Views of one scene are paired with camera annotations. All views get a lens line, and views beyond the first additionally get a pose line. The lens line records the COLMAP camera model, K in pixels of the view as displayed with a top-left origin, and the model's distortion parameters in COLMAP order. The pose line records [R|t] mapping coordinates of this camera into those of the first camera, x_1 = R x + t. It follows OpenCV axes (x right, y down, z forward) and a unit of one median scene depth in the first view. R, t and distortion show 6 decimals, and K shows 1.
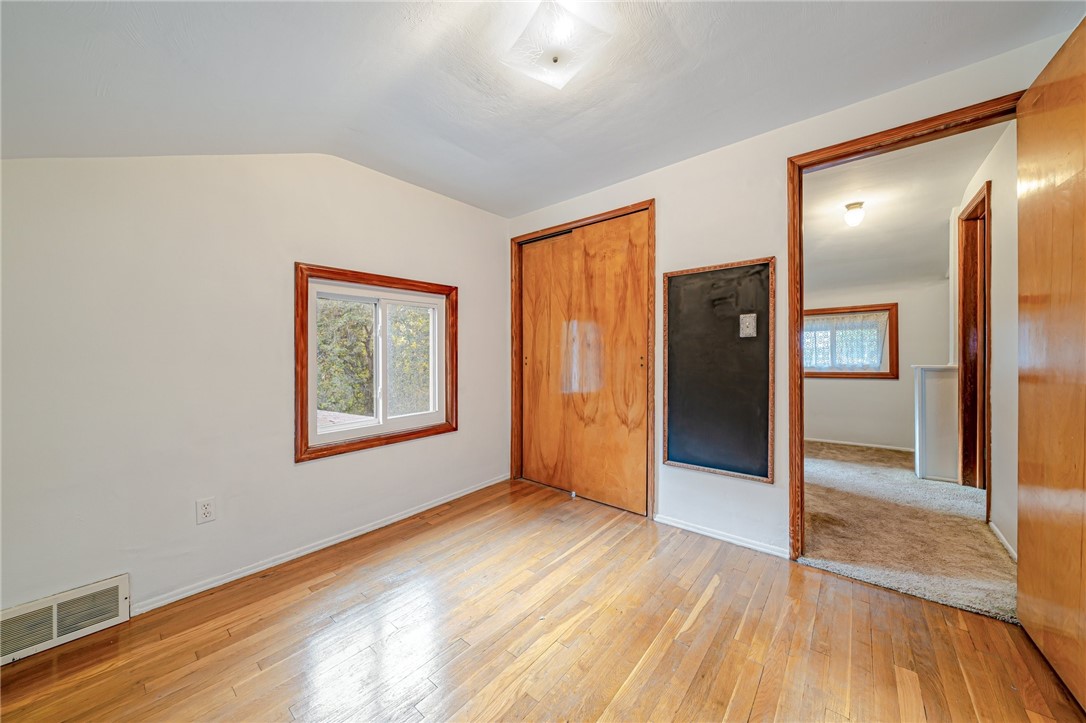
lens RADIAL K [[380.7, 0, 536.2], [0, 380.7, 362.0], [0, 0, 1]] dist [-0.003907, -0.000012]
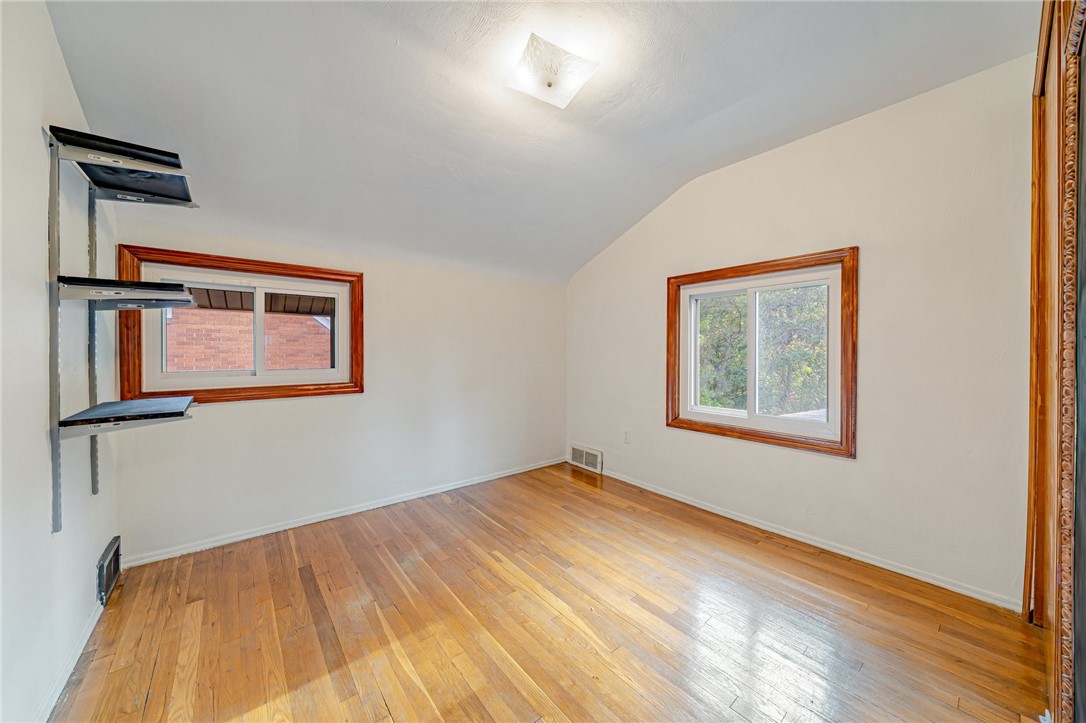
lens RADIAL K [[380.7, 0, 536.2], [0, 380.7, 362.0], [0, 0, 1]] dist [-0.003907, -0.000012]
pose [[-0.186452, 0.042149, -0.981559, 0.754481], [-0.024251, 0.998577, 0.047487, -0.015074], [0.982165, 0.032658, -0.185165, 0.768015]]
